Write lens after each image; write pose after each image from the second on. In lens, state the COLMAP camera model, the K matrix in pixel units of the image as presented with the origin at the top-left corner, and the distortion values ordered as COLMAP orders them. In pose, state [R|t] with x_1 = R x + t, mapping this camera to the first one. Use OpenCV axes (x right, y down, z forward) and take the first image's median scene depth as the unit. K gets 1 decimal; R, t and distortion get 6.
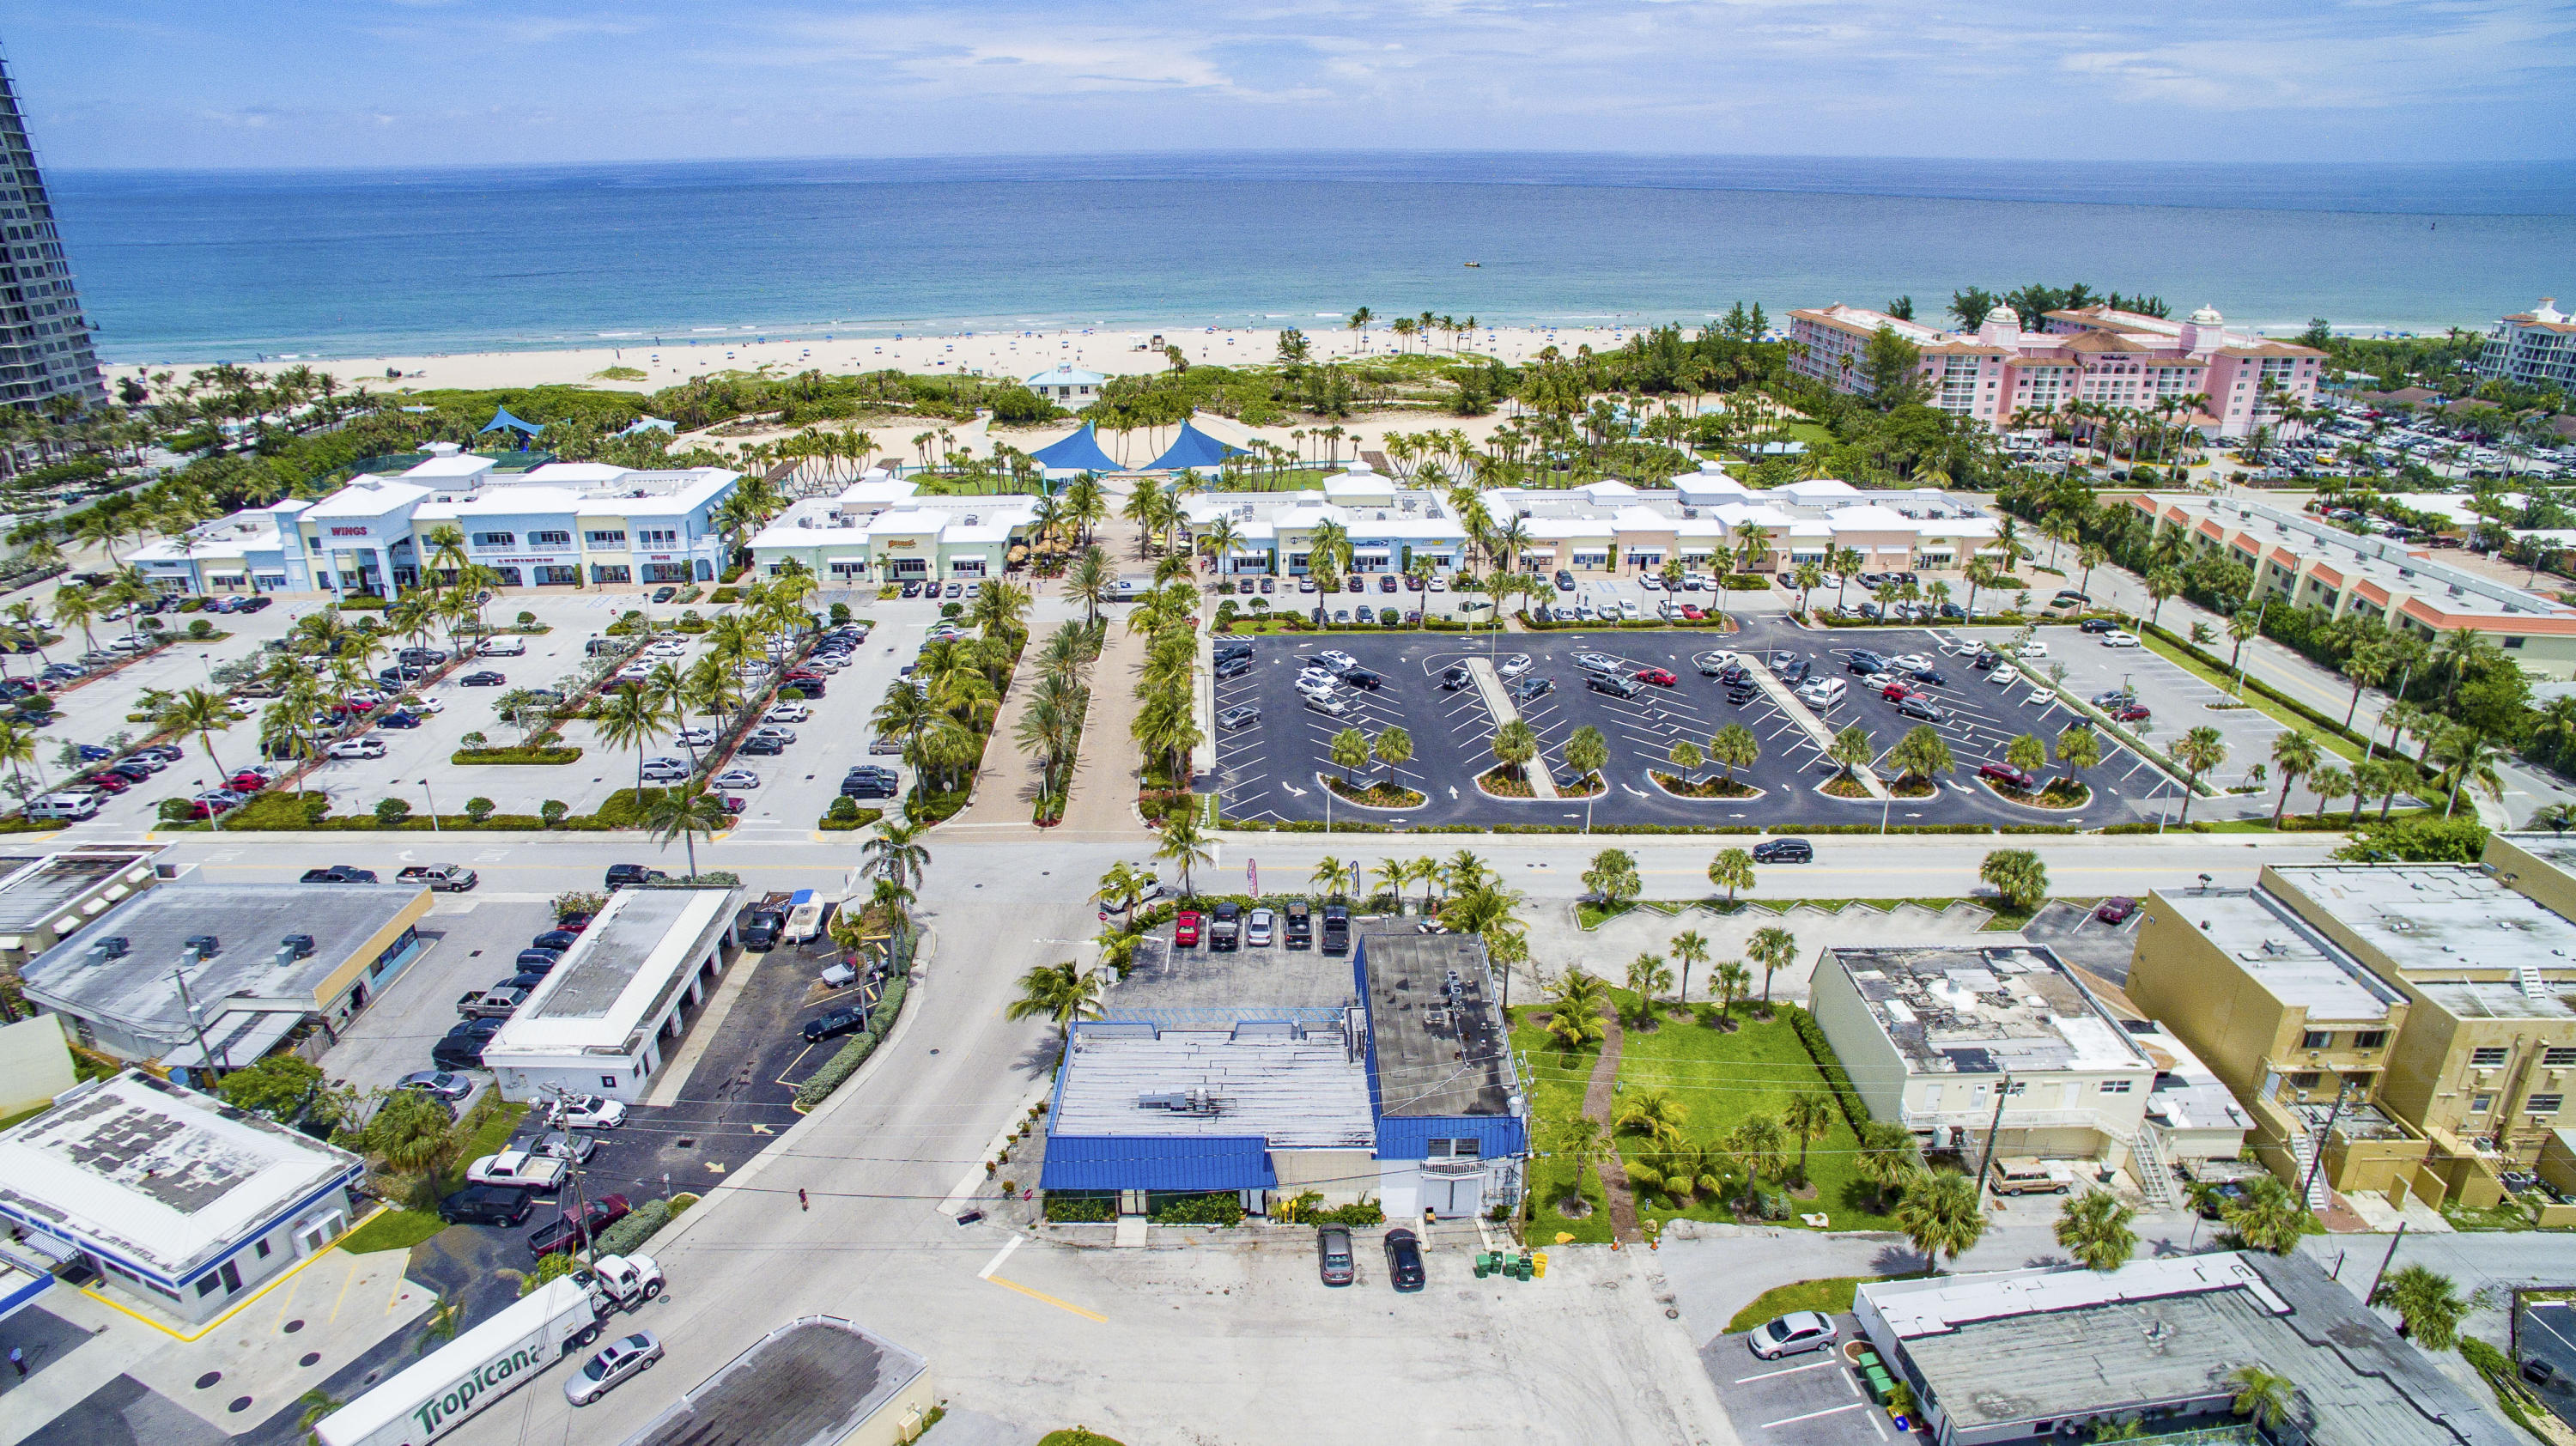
lens RADIAL K [[1494.4, 0, 1276.8], [0, 1494.4, 734.2], [0, 0, 1]] dist [-0.117631, 0.083438]
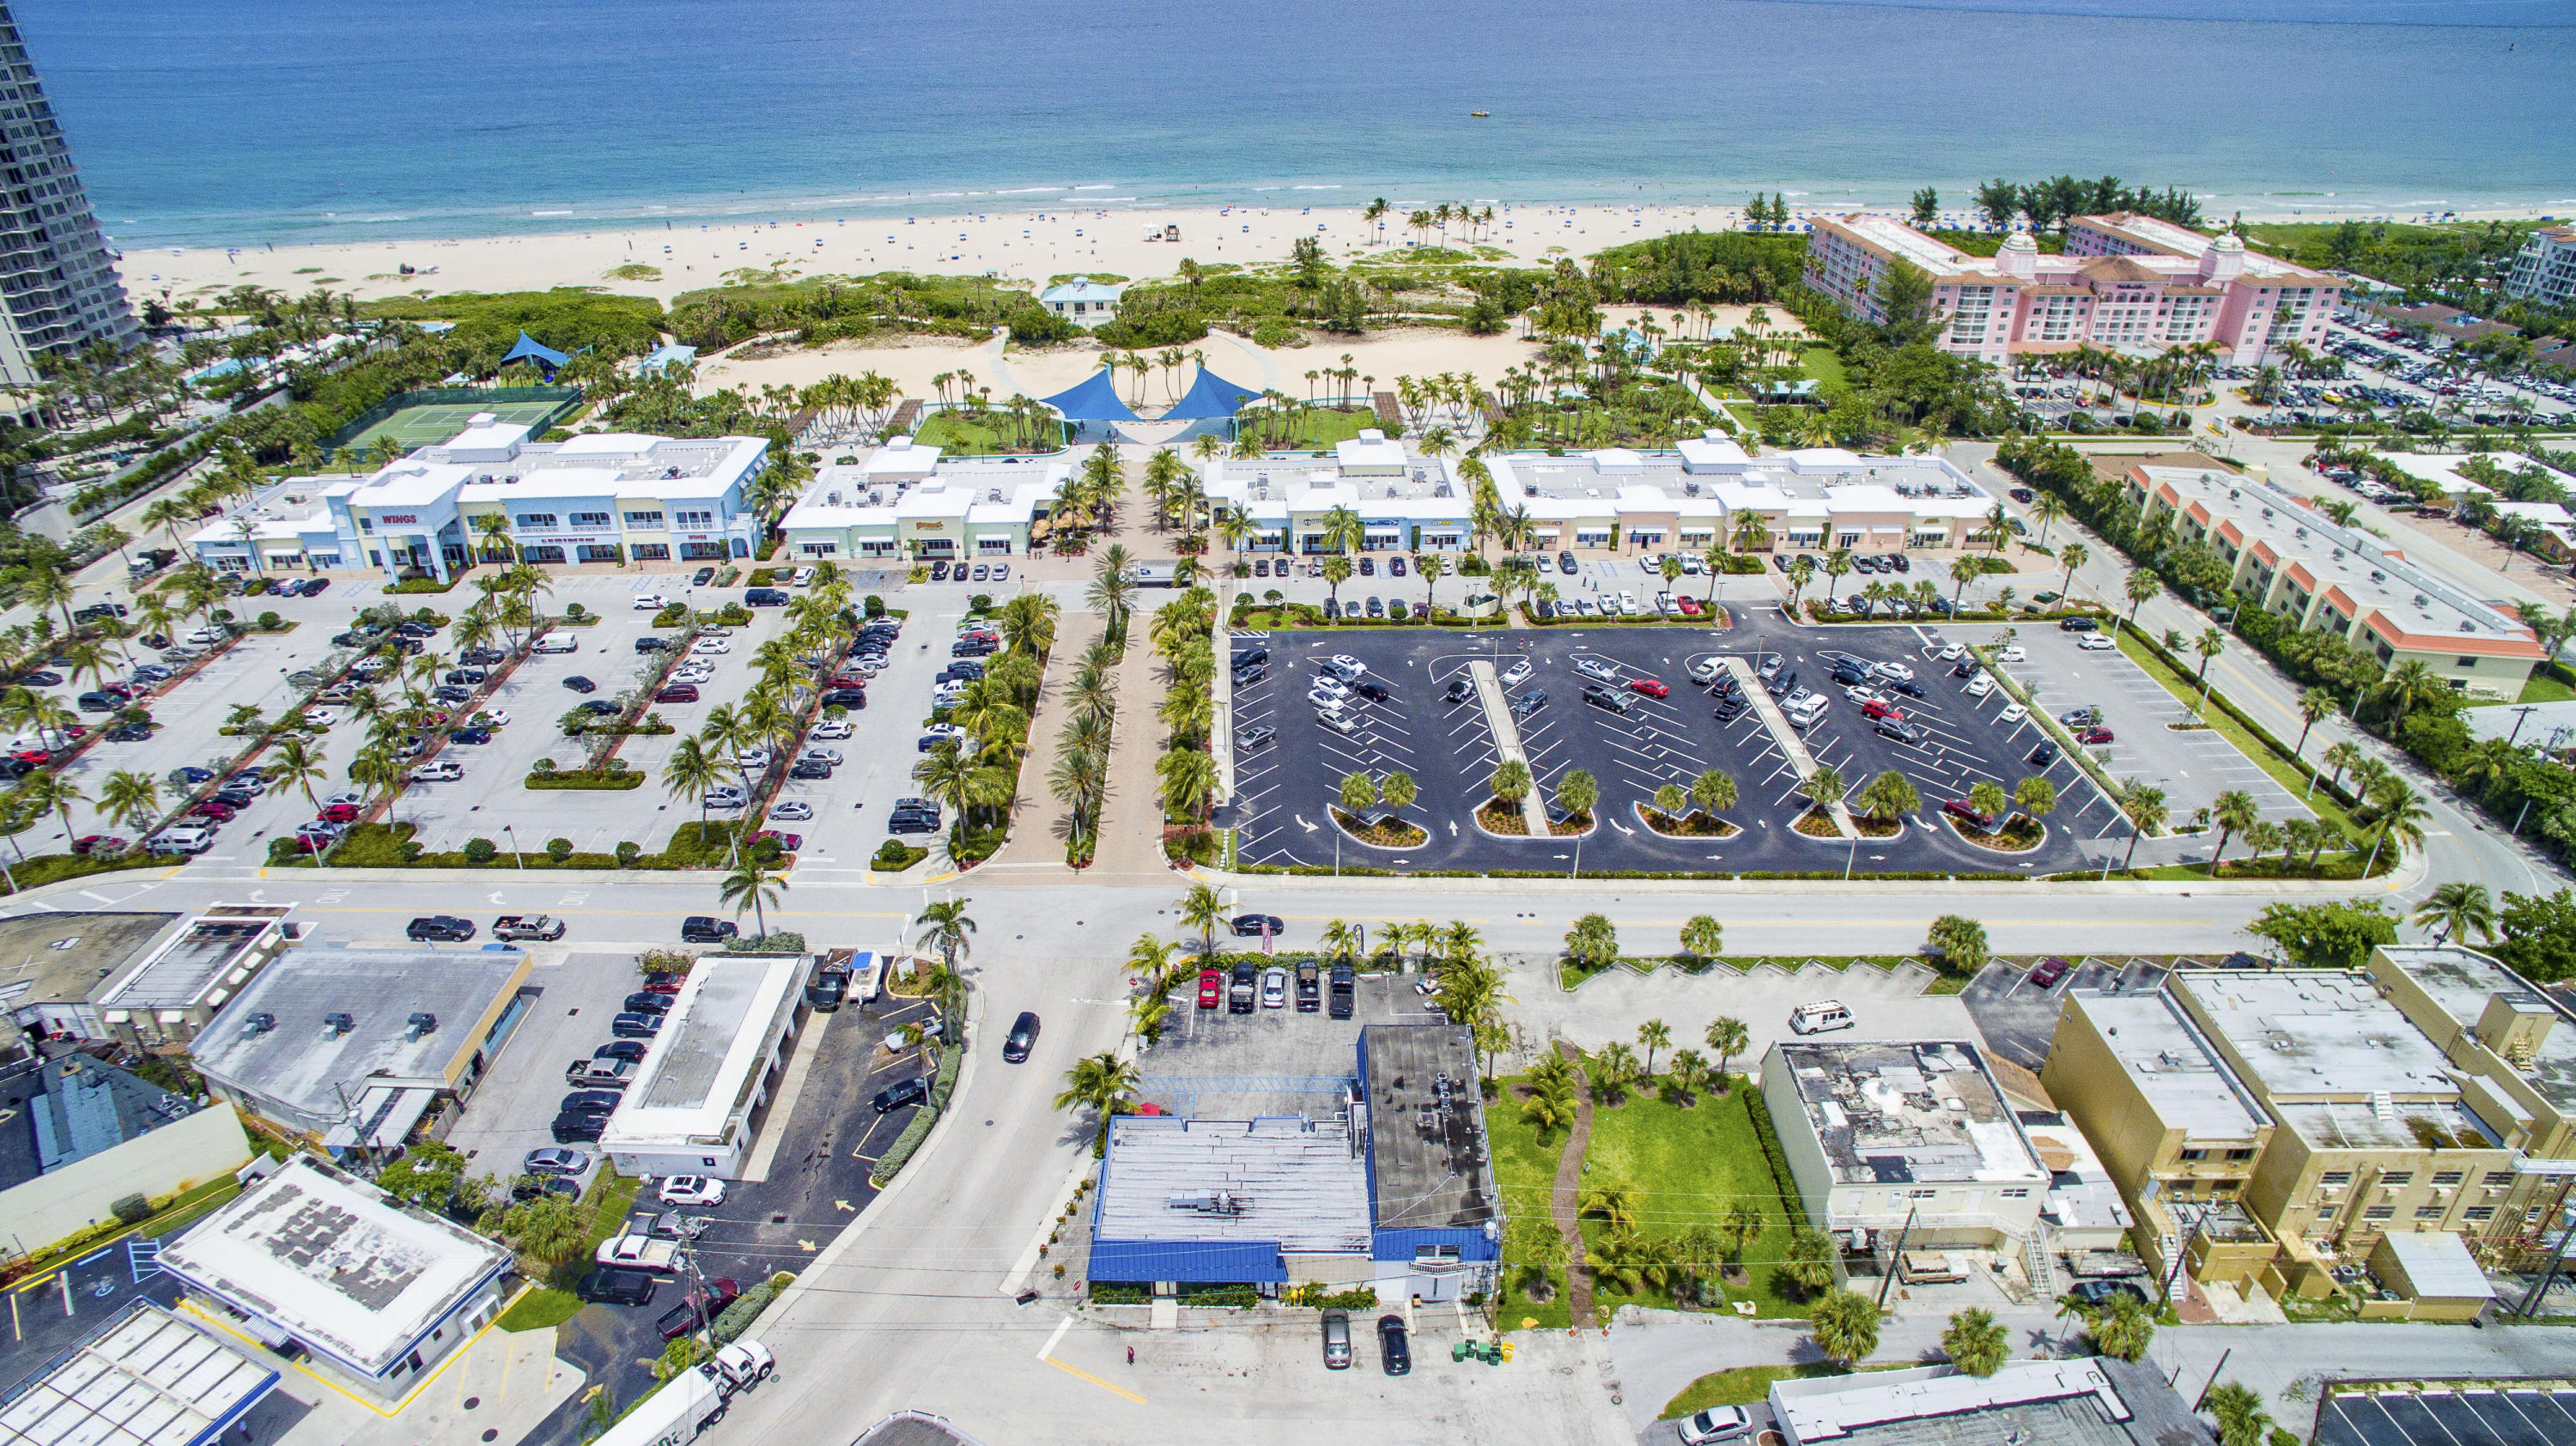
lens RADIAL K [[1494.4, 0, 1276.8], [0, 1494.4, 734.2], [0, 0, 1]] dist [-0.117631, 0.083438]
pose [[0.999954, 0.004275, -0.008589, -0.000394], [-0.003187, 0.992412, 0.122918, -0.161419], [0.009049, -0.122885, 0.992380, -0.067739]]
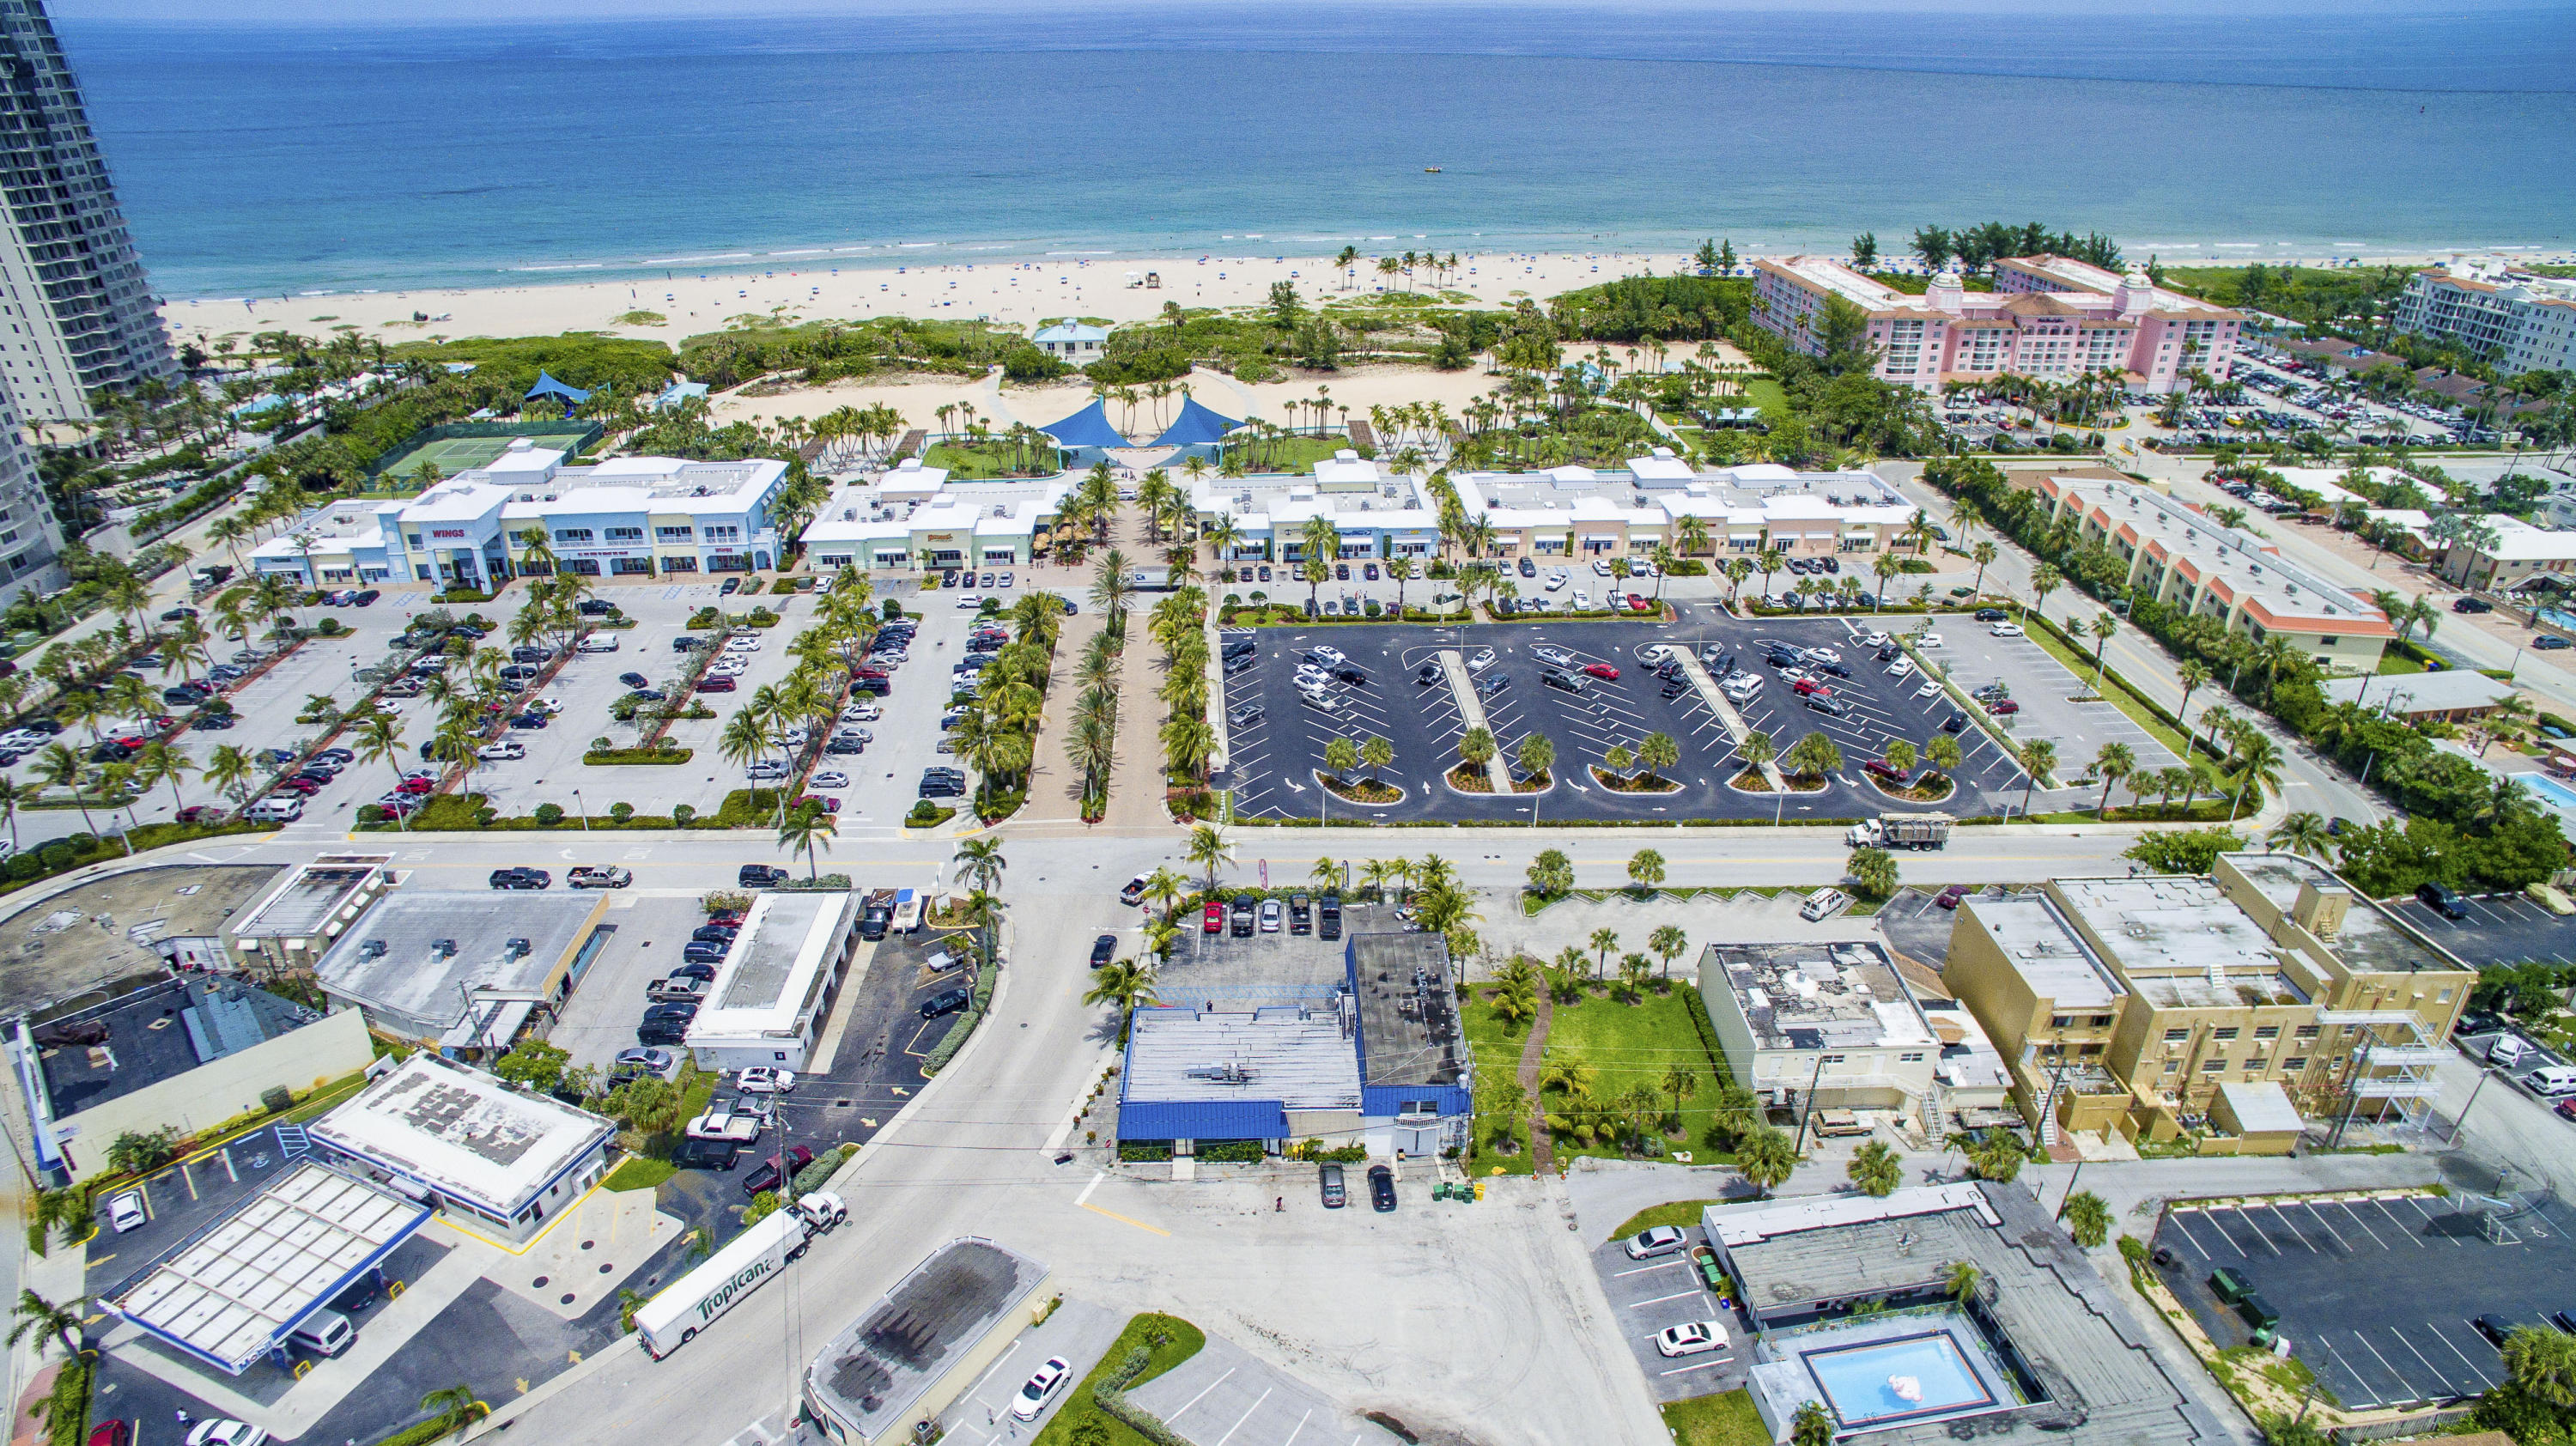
lens RADIAL K [[1494.4, 0, 1276.8], [0, 1494.4, 734.2], [0, 0, 1]] dist [-0.117631, 0.083438]
pose [[0.999946, -0.005536, 0.008833, -0.013304], [0.004747, 0.996196, 0.087016, -0.110169], [-0.009281, -0.086969, 0.996168, -0.201225]]
